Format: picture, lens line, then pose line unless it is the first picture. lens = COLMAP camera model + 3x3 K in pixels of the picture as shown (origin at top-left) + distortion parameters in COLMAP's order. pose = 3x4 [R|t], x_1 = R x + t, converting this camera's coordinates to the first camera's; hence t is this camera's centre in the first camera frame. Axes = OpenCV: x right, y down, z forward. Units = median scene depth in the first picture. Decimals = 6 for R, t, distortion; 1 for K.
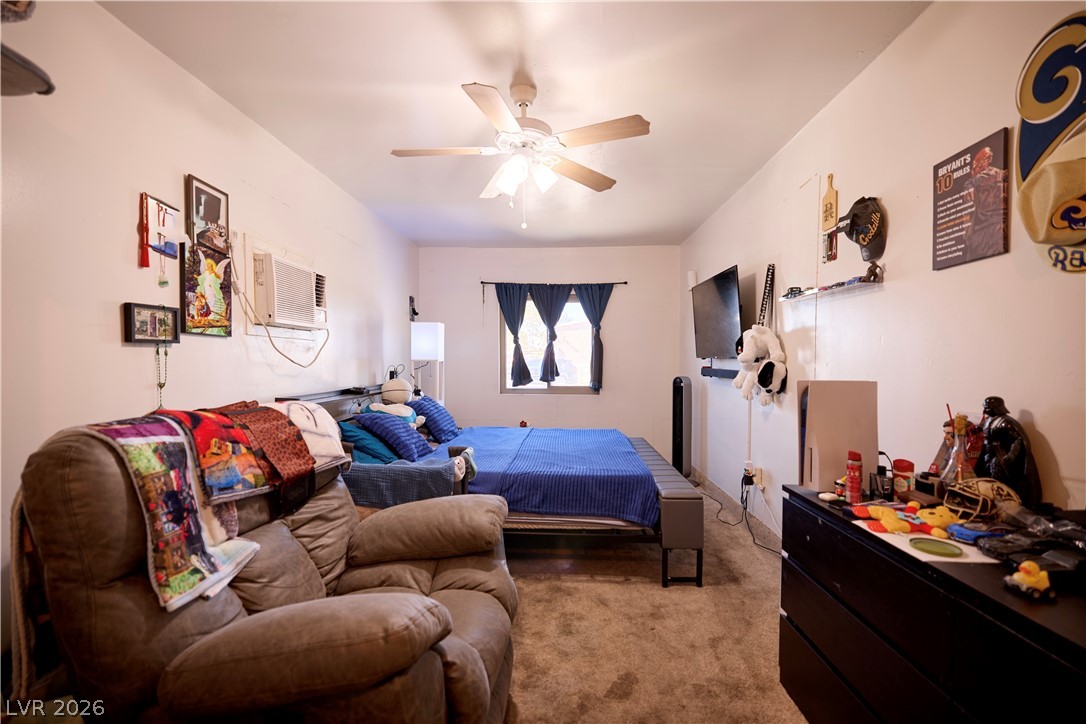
lens RADIAL K [[463.3, 0, 543.0], [0, 463.3, 362.0], [0, 0, 1]] dist [0.000942, 0.000161]
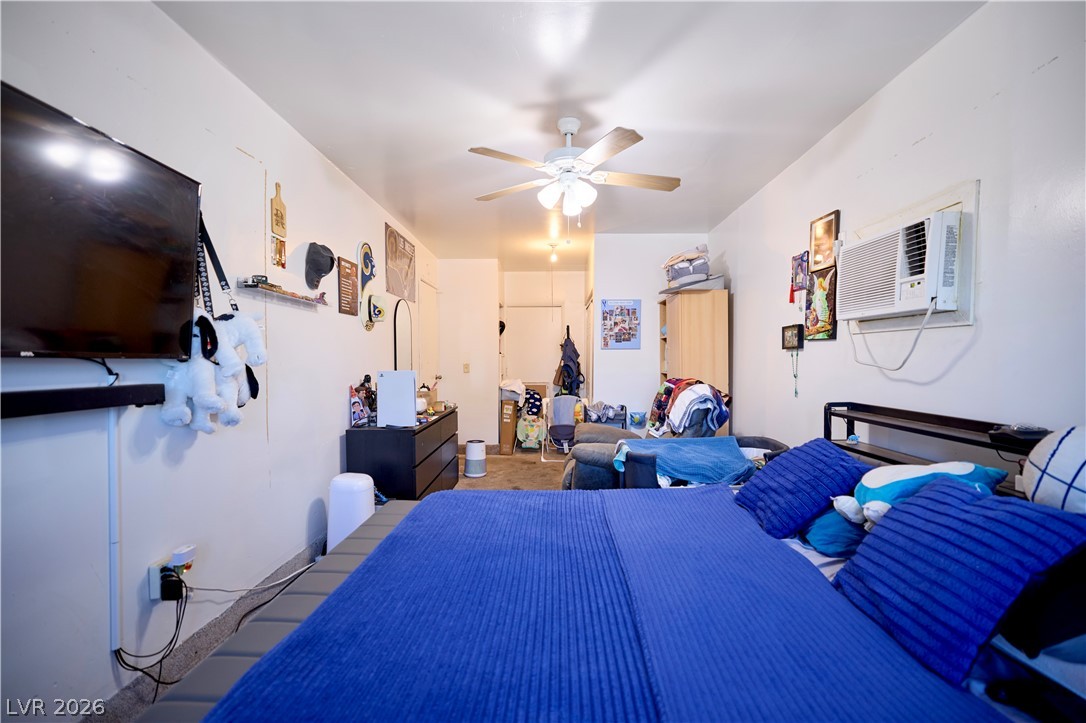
lens RADIAL K [[463.3, 0, 543.0], [0, 463.3, 361.5], [0, 0, 1]] dist [0.000942, 0.000161]
pose [[-0.999875, 0.002356, -0.015635, 0.041338], [0.002199, 0.999947, 0.010056, -0.012653], [0.015658, 0.010020, -0.999827, 2.154665]]
